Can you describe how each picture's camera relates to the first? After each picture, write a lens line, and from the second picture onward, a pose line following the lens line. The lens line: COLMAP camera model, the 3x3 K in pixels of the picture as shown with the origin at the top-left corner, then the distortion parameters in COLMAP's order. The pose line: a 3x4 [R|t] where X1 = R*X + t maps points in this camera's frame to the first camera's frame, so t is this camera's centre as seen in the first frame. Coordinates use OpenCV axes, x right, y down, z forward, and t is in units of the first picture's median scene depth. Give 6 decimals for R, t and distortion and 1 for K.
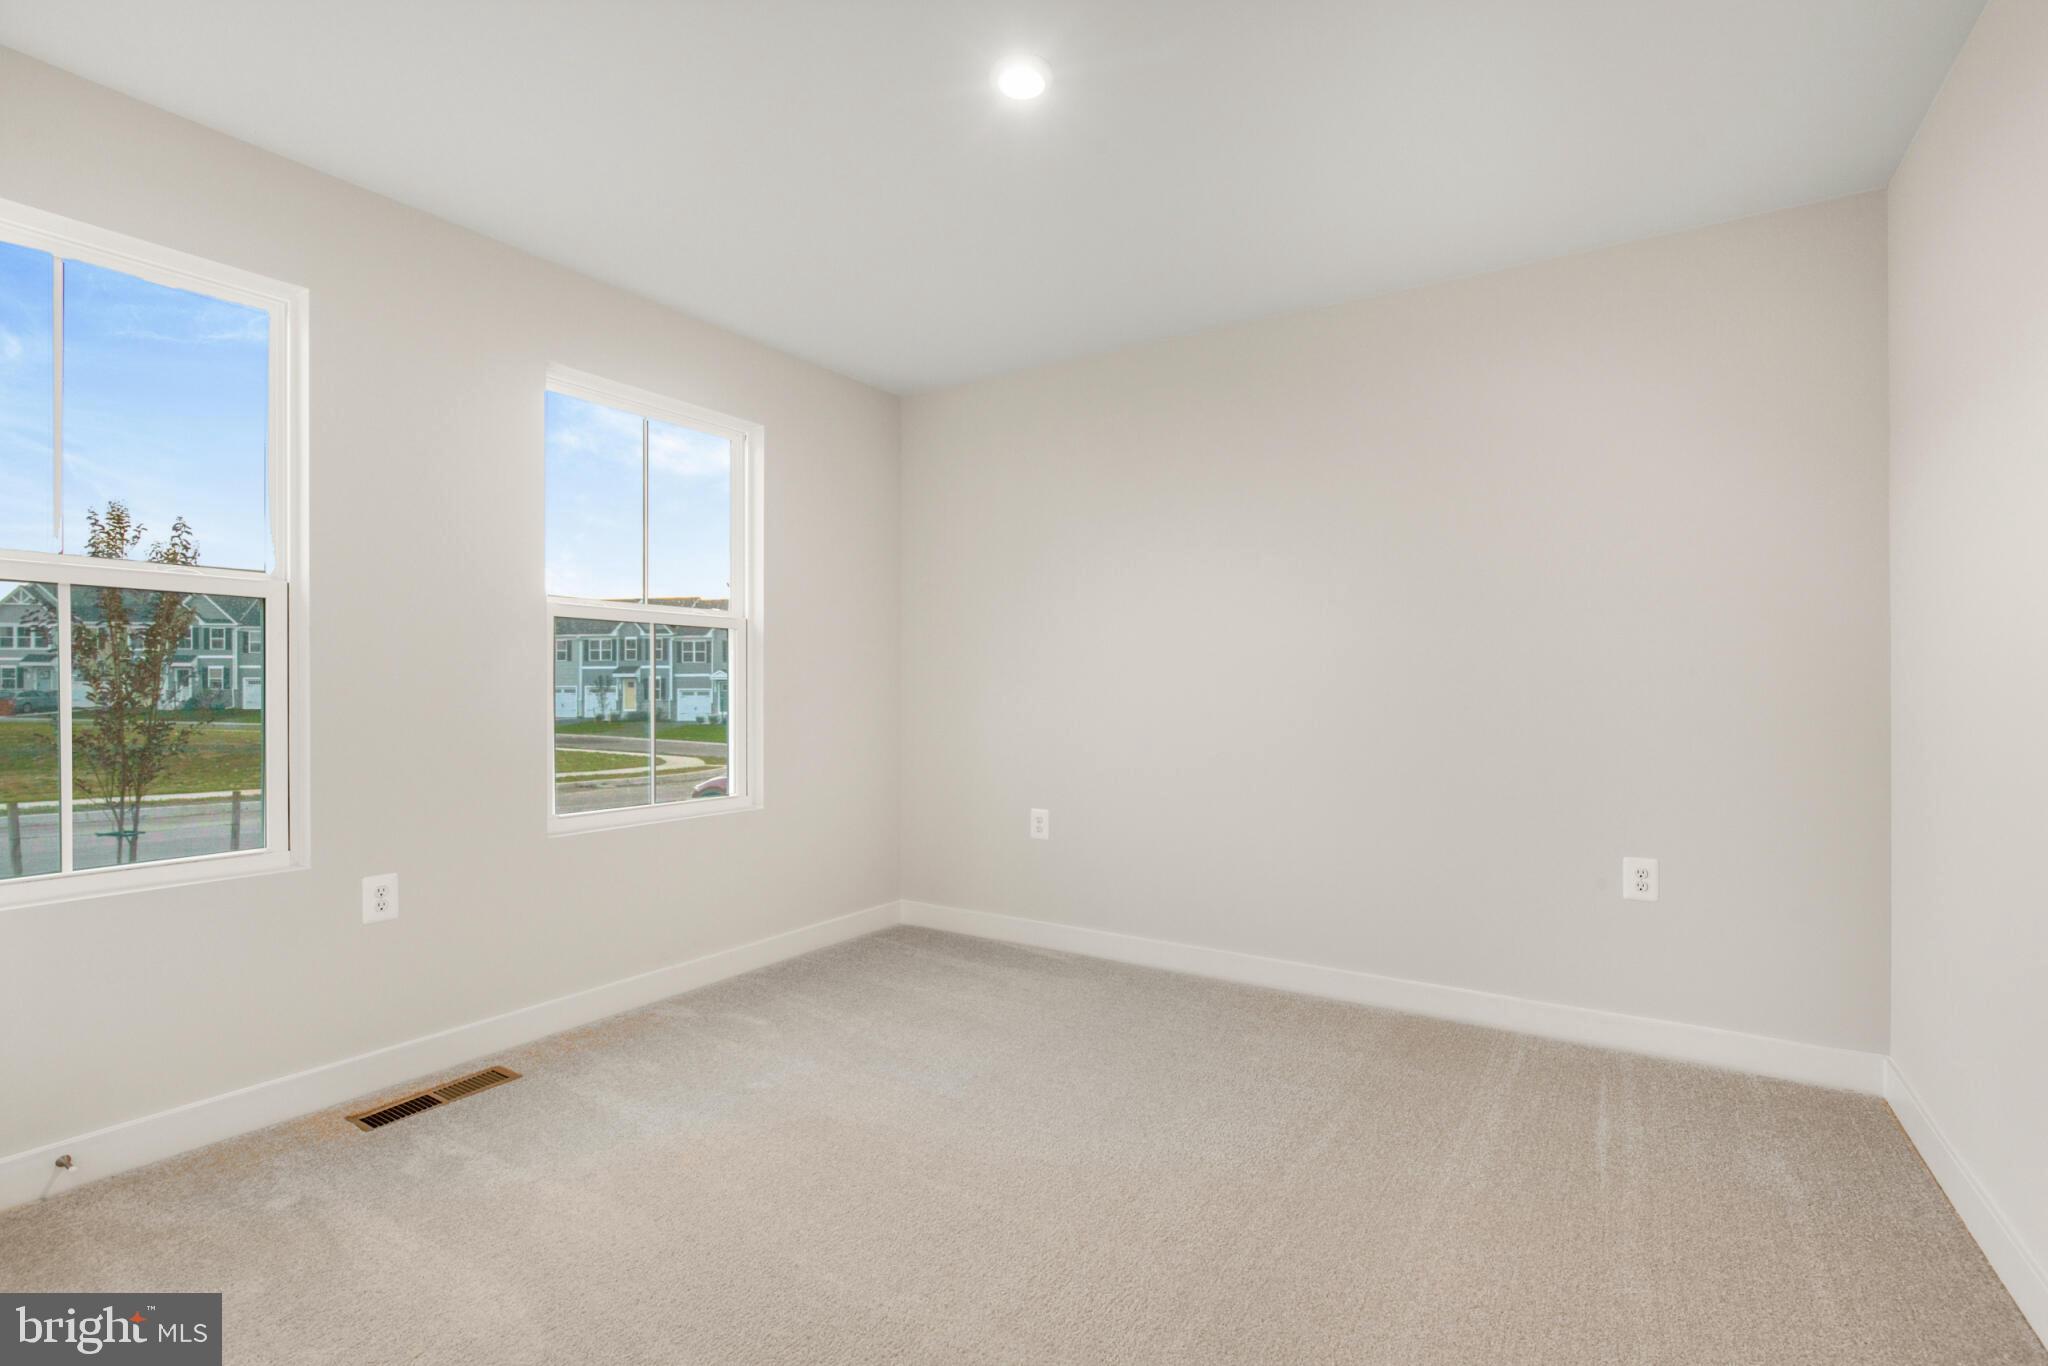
lens RADIAL K [[944.4, 0, 1022.4], [0, 944.4, 689.7], [0, 0, 1]] dist [-0.035679, 0.000344]
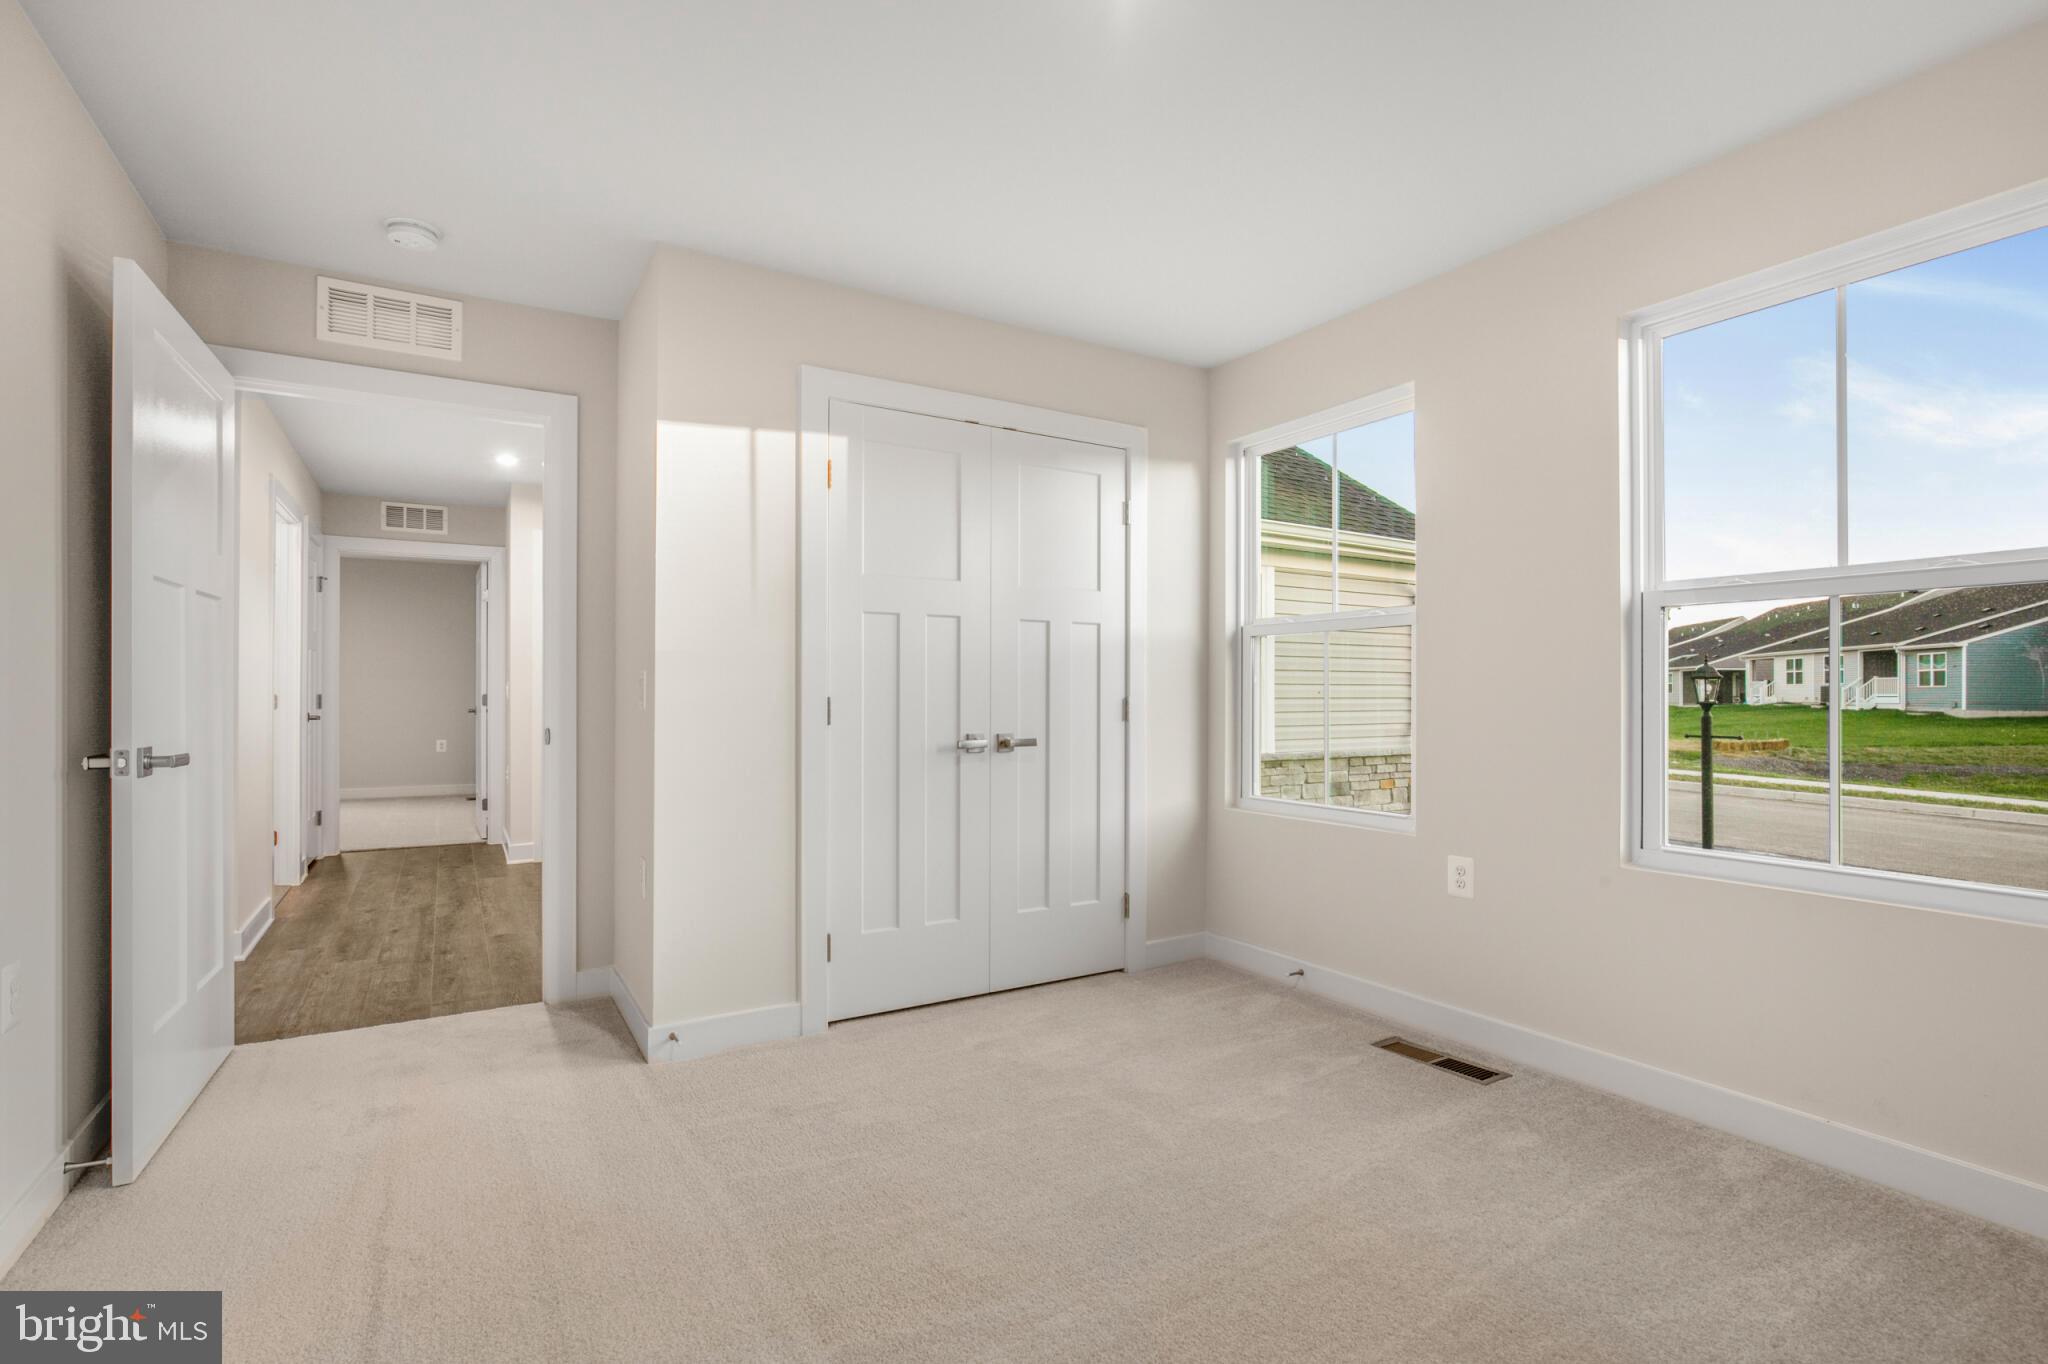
lens RADIAL K [[944.4, 0, 1022.4], [0, 944.4, 688.7], [0, 0, 1]] dist [-0.035679, 0.000344]
pose [[-0.427454, -0.004572, -0.904026, 0.593327], [-0.012957, 0.999915, 0.001069, -0.003589], [0.903944, 0.012170, -0.427477, 0.994806]]
